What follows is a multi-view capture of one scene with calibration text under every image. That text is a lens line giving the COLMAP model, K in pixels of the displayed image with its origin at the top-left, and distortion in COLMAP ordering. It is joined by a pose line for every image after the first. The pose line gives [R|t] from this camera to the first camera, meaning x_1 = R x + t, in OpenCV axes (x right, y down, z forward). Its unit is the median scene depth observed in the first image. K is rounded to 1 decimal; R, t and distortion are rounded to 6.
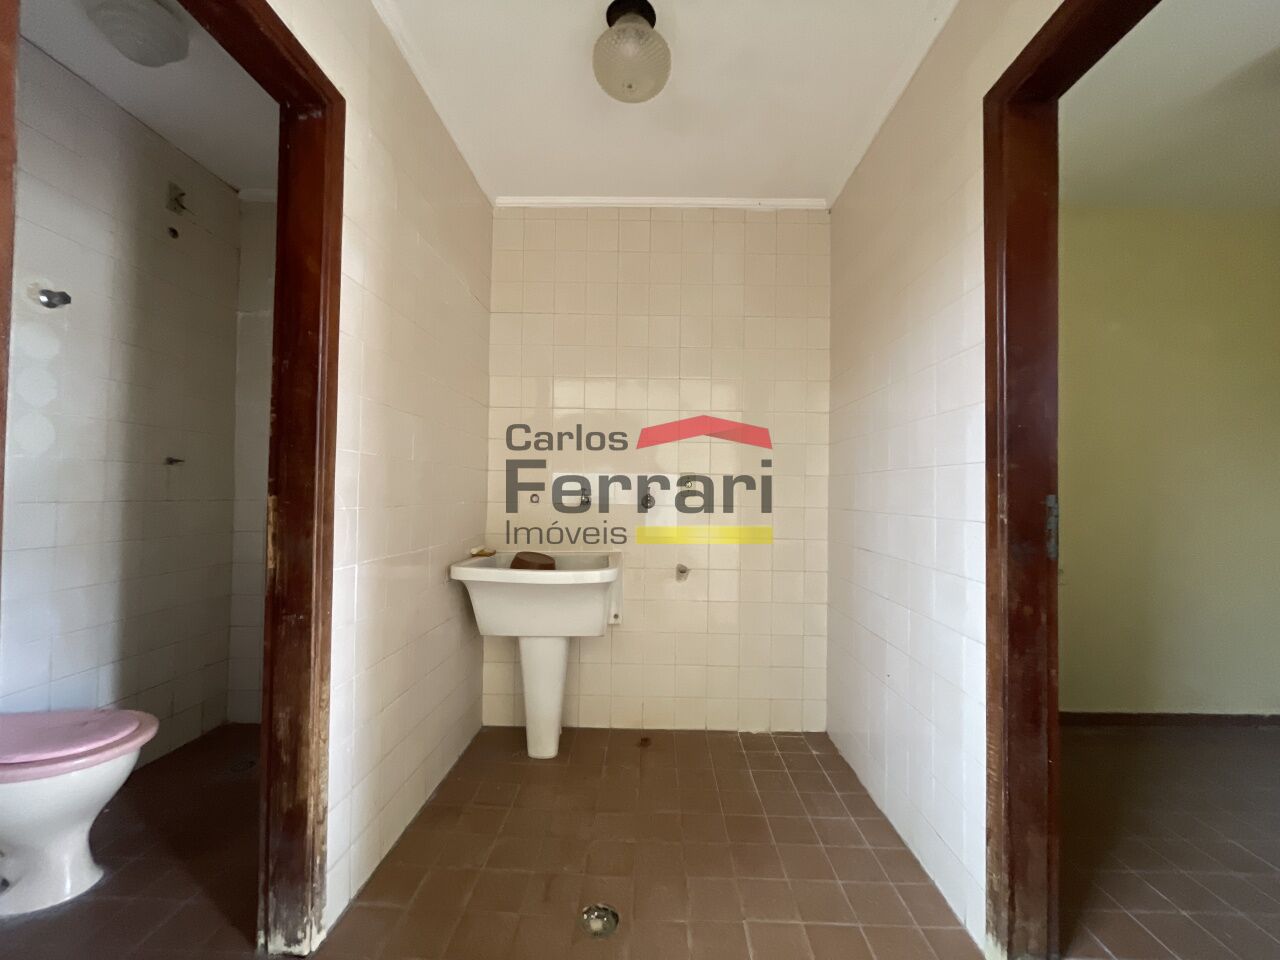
lens RADIAL K [[513.3, 0, 640.2], [0, 513.3, 481.4], [0, 0, 1]] dist [-0.001329, -0.000469]
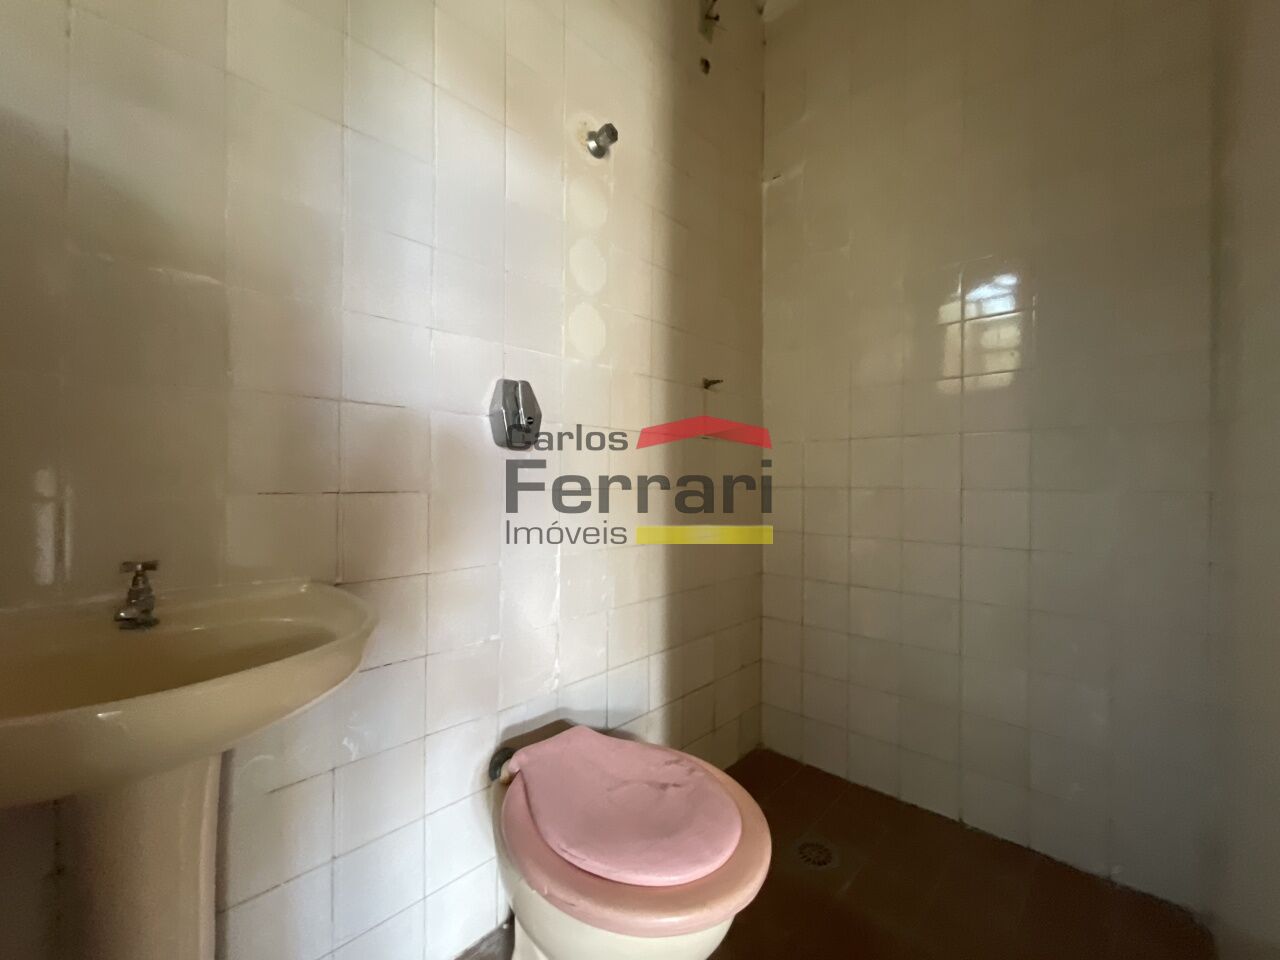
lens RADIAL K [[513.3, 0, 641.2], [0, 513.3, 481.2], [0, 0, 1]] dist [-0.001329, -0.000469]
pose [[0.742669, -0.006632, -0.669625, -0.538085], [0.017936, 0.999789, 0.009991, 0.097213], [0.669418, -0.019431, 0.742632, 0.424940]]
